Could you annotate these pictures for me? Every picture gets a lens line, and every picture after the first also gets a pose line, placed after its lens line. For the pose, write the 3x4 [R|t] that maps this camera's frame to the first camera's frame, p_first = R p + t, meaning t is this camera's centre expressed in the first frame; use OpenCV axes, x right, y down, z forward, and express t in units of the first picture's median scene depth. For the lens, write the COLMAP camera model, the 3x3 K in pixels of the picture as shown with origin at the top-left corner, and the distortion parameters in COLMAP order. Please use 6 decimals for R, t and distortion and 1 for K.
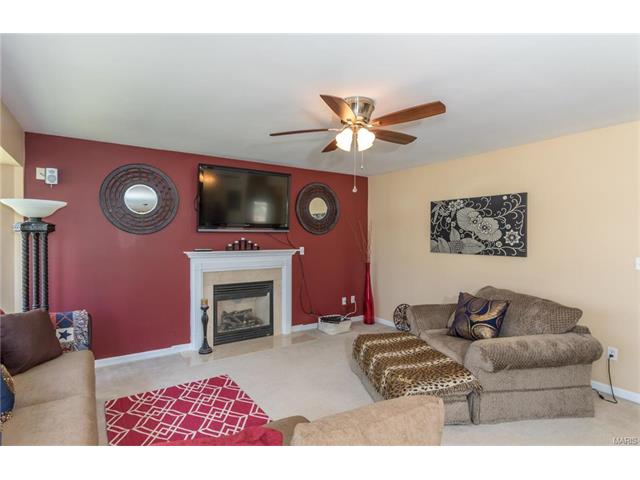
lens RADIAL K [[323.8, 0, 319.5], [0, 323.8, 239.4], [0, 0, 1]] dist [0.002369, -0.002206]
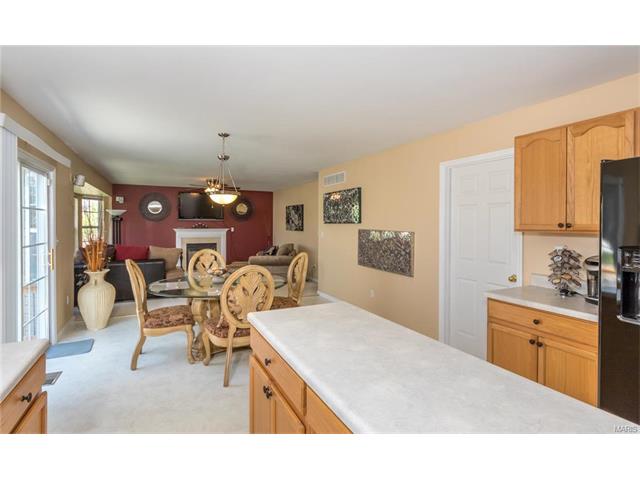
lens RADIAL K [[323.8, 0, 341.2], [0, 323.8, 227.6], [0, 0, 1]] dist [0.002369, -0.002206]
pose [[0.995926, 0.002337, -0.090145, 0.972511], [-0.002130, 0.999995, 0.002393, 0.020086], [0.090150, -0.002191, 0.995926, -1.193471]]
